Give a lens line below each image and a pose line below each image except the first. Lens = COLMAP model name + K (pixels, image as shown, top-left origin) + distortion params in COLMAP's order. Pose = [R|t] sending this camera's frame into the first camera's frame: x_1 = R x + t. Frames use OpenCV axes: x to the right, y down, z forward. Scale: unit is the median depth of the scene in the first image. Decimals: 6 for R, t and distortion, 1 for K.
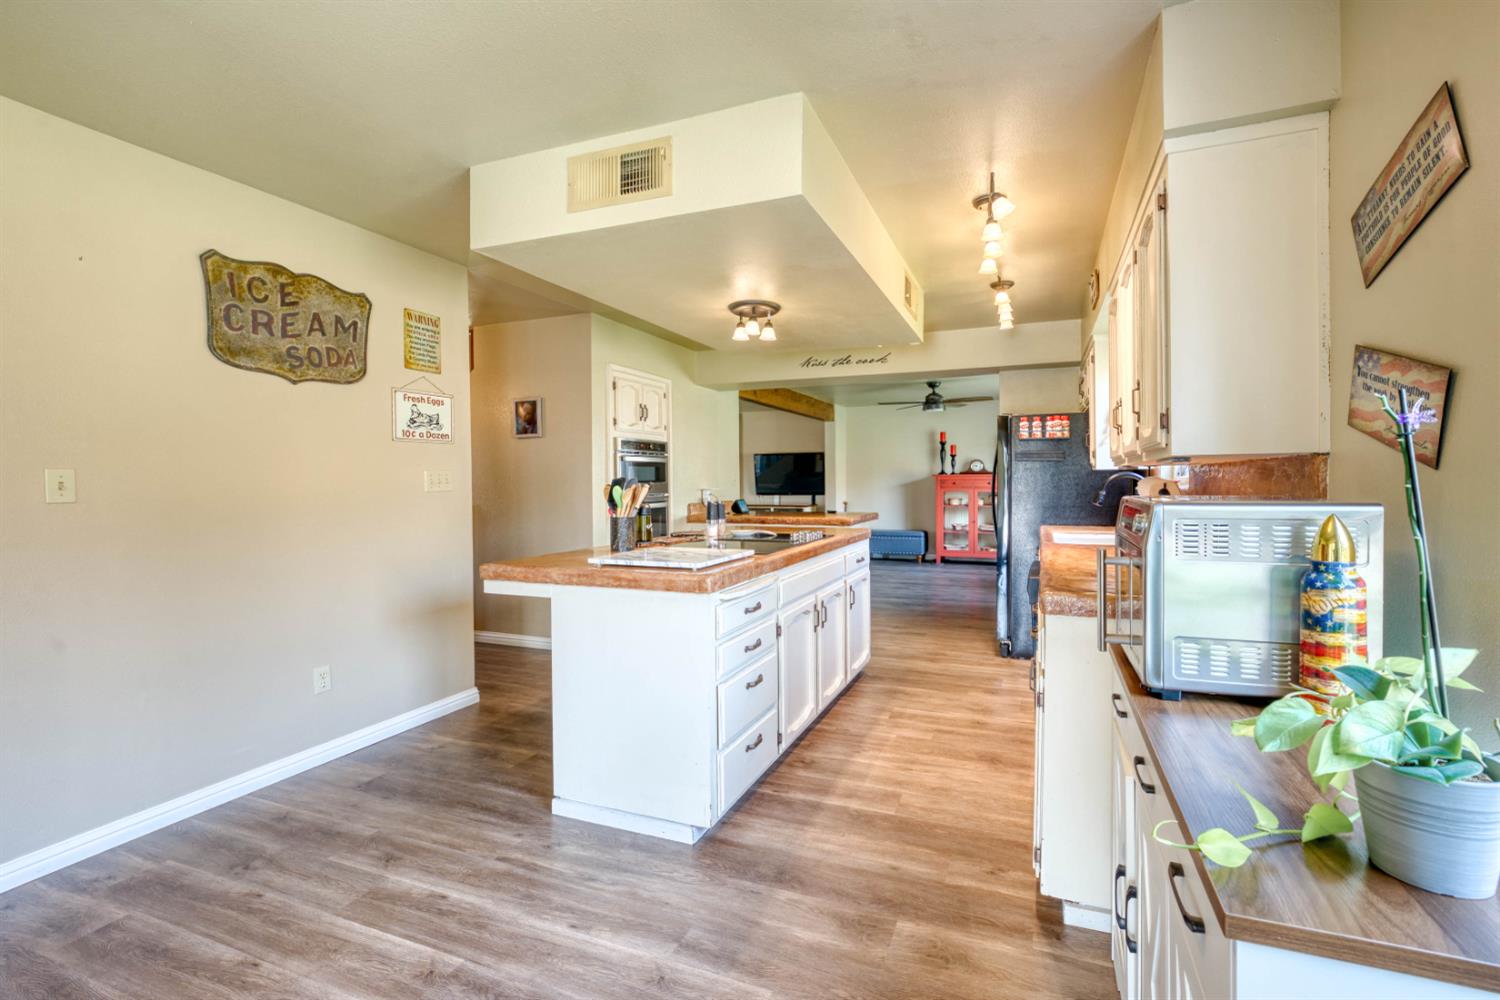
lens RADIAL K [[637.2, 0, 752.7], [0, 637.2, 494.4], [0, 0, 1]] dist [-0.002777, -0.000184]
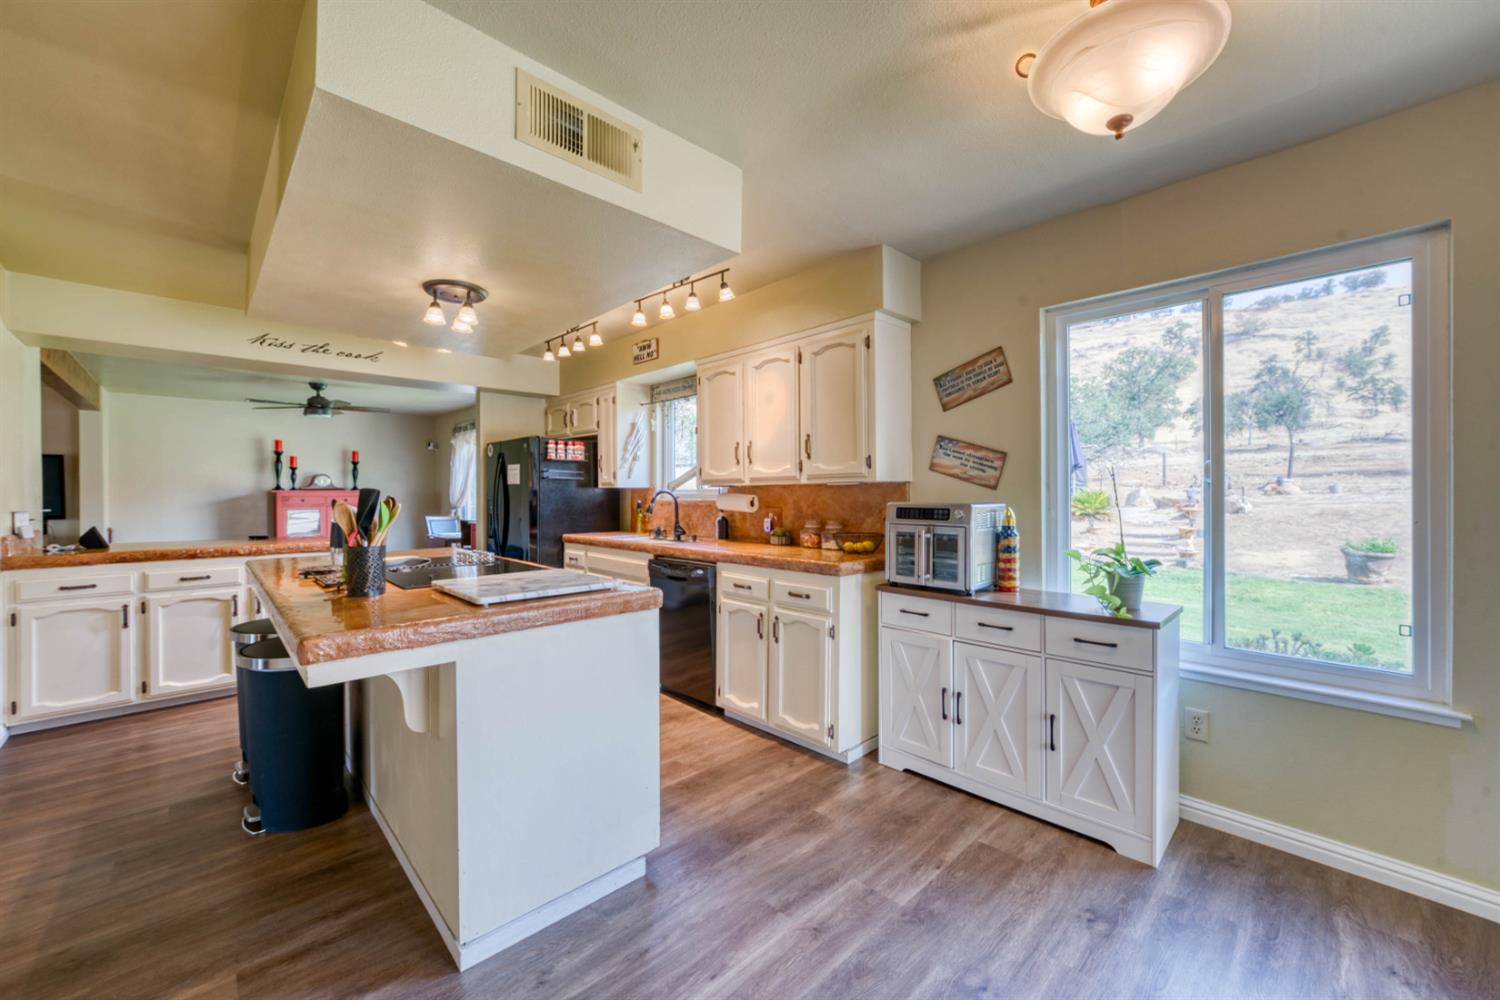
lens RADIAL K [[613.6, 0, 750.0], [0, 613.6, 500.0], [0, 0, 1]] dist [-0.016843, -0.000009]
pose [[0.401721, -0.003652, 0.915755, -0.712329], [0.021004, 0.999766, -0.005227, -0.002353], [-0.915521, 0.021334, 0.401704, 0.392777]]
